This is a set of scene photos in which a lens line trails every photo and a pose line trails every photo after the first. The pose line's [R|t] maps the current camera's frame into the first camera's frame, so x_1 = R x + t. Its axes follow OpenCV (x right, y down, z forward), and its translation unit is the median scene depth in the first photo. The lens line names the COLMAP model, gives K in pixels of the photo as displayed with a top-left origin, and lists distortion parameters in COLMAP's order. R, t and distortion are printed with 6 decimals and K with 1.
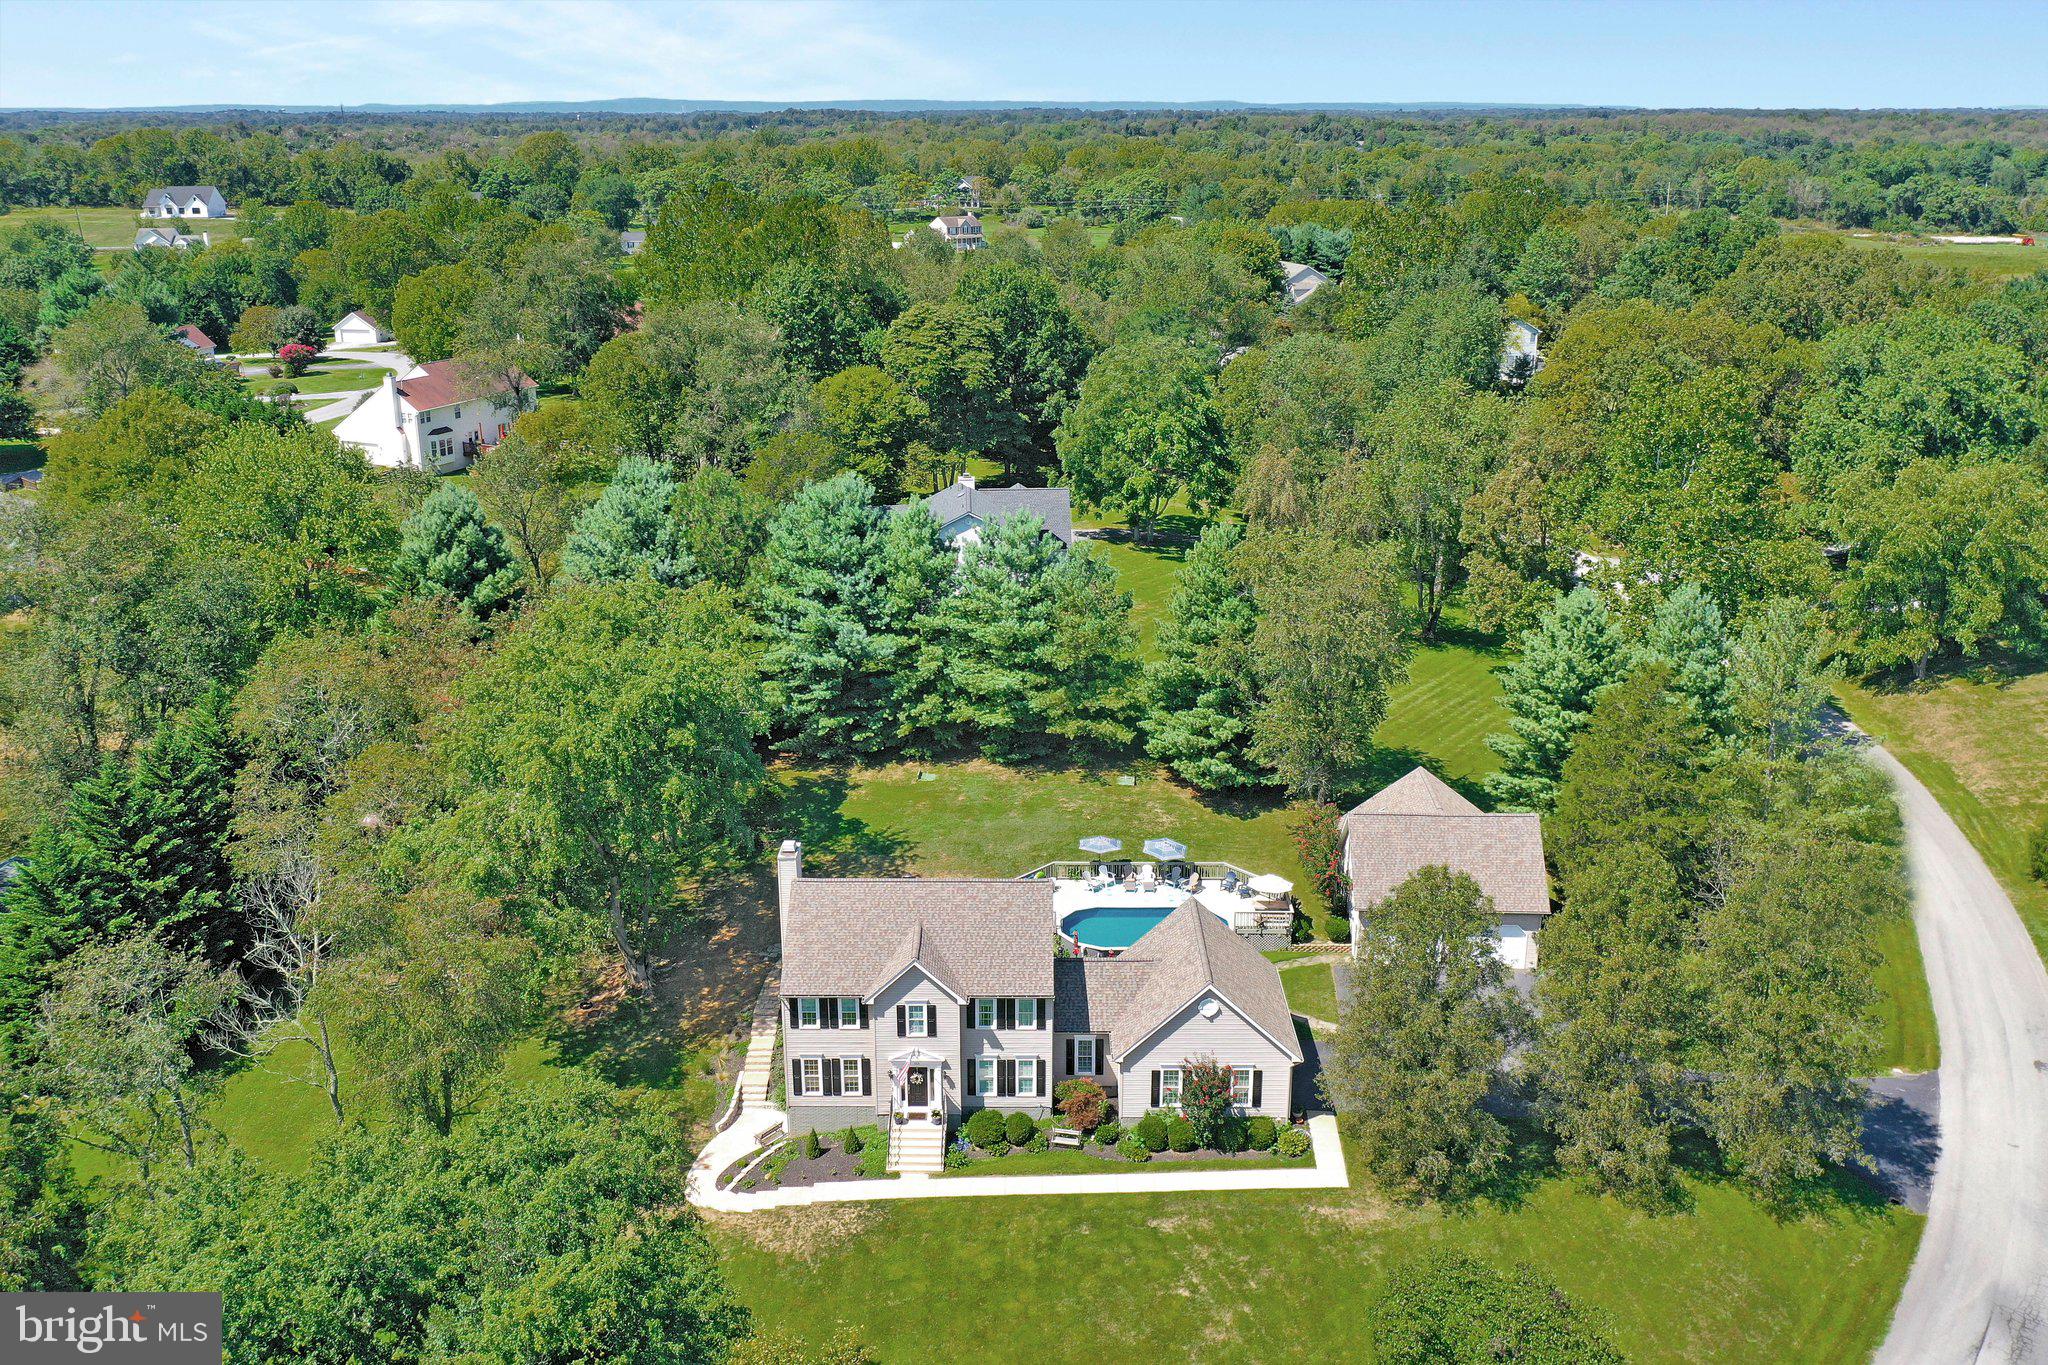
lens RADIAL K [[1641.6, 0, 1033.8], [0, 1641.6, 650.5], [0, 0, 1]] dist [0.003053, -0.007951]
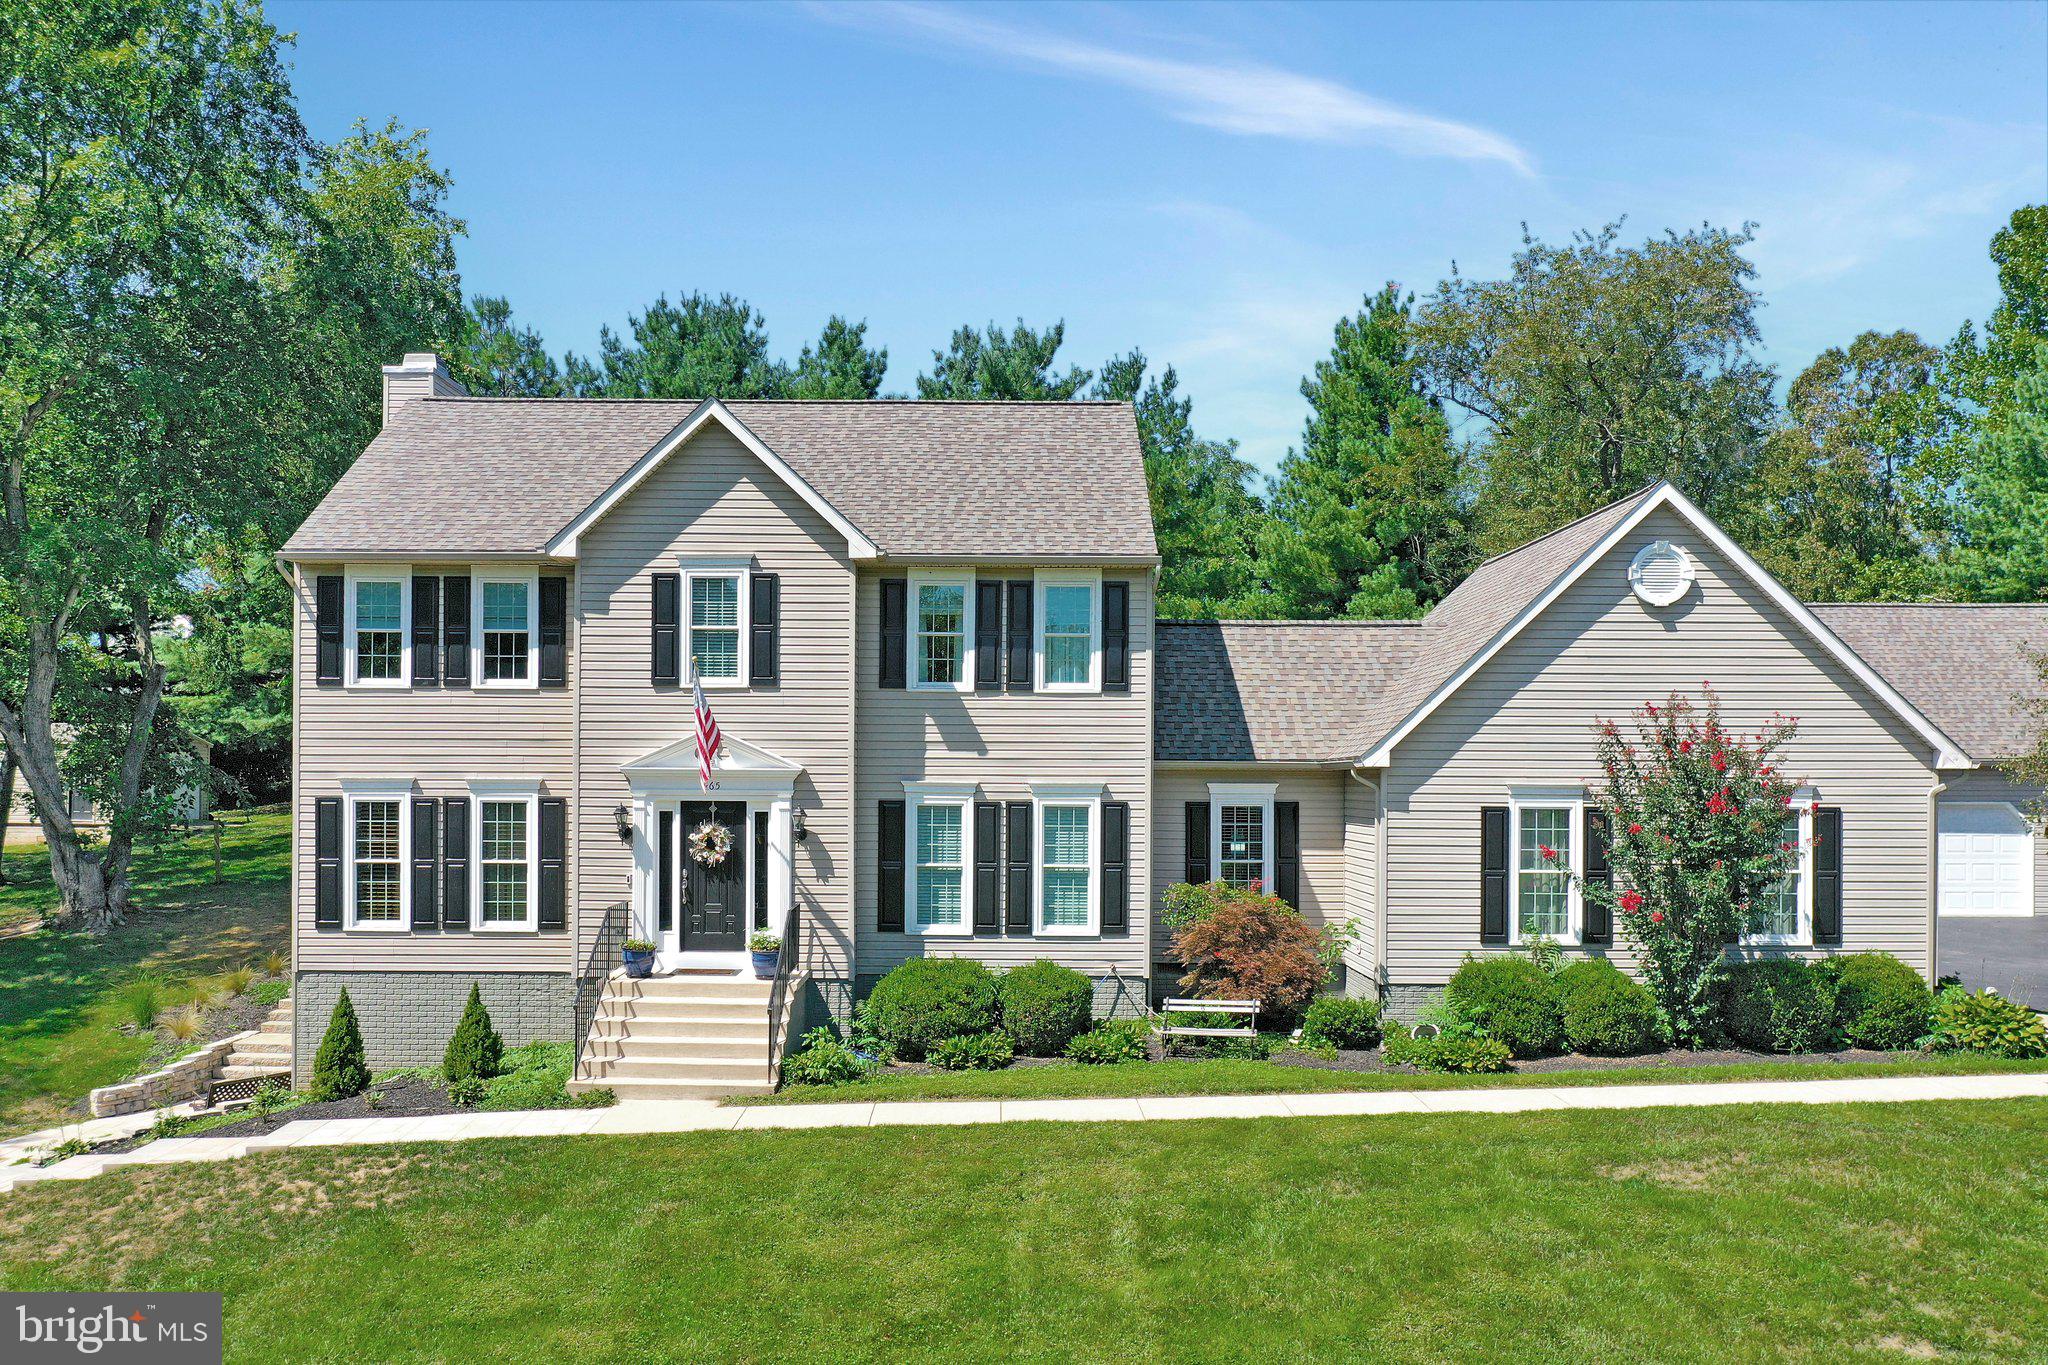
lens RADIAL K [[1641.6, 0, 1014.8], [0, 1641.6, 789.3], [0, 0, 1]] dist [0.003053, -0.007951]
pose [[0.999984, 0.001899, 0.005413, -0.015944], [-0.000141, 0.951498, -0.307655, 0.338268], [-0.005735, 0.307649, 0.951483, 0.691355]]
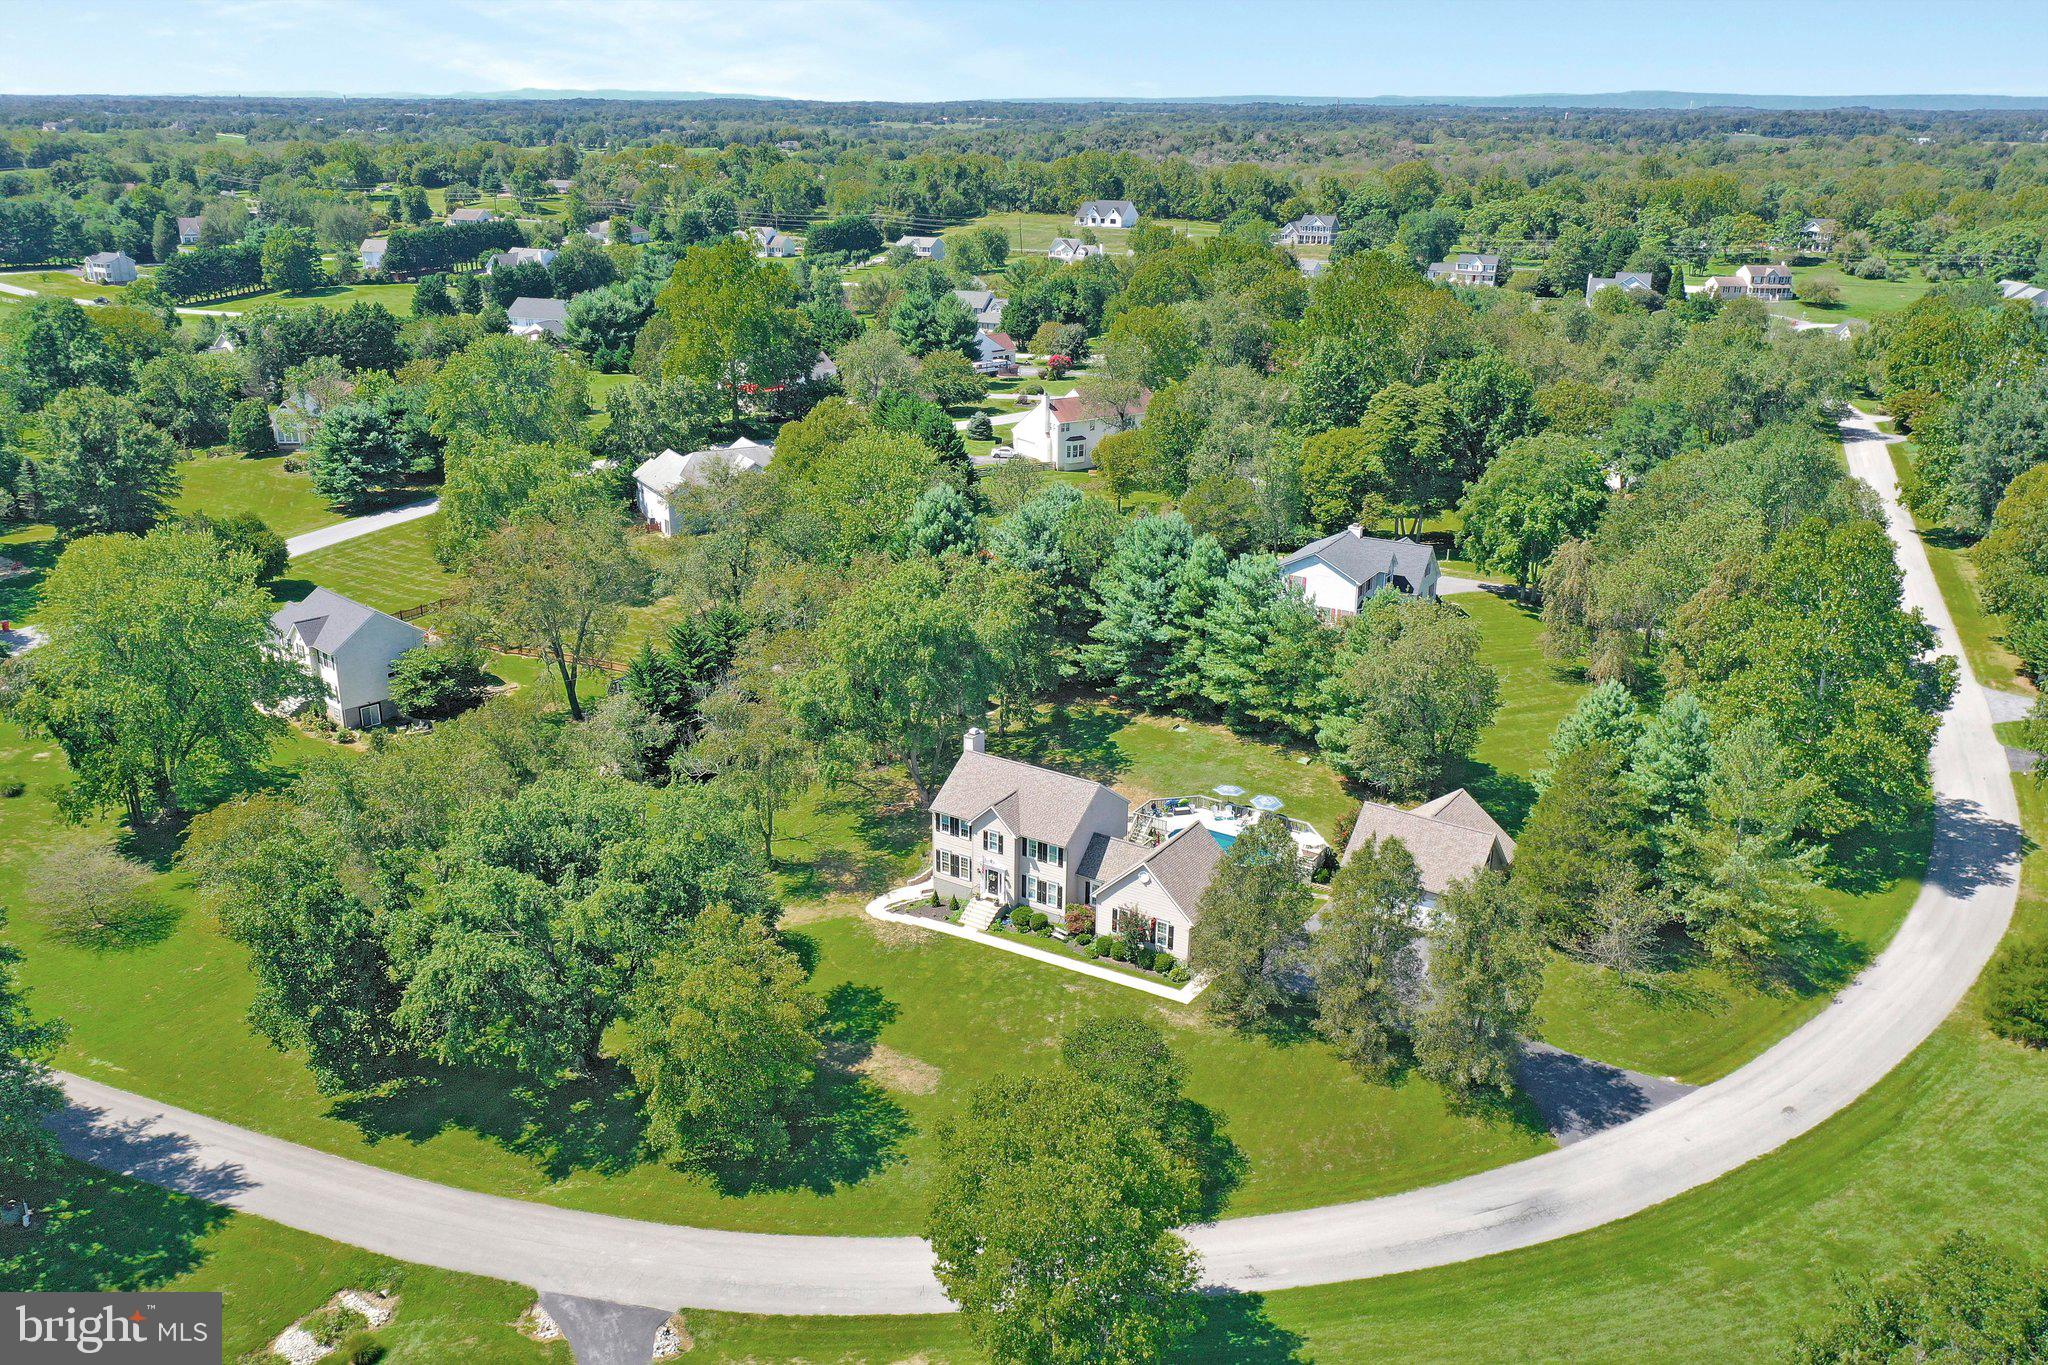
lens RADIAL K [[1641.6, 0, 1035.8], [0, 1641.6, 685.5], [0, 0, 1]] dist [0.003053, -0.007951]
pose [[0.842031, 0.188798, -0.505310, 0.761085], [-0.175621, 0.981663, 0.074129, -0.062398], [0.510040, 0.026324, 0.859748, -0.416161]]
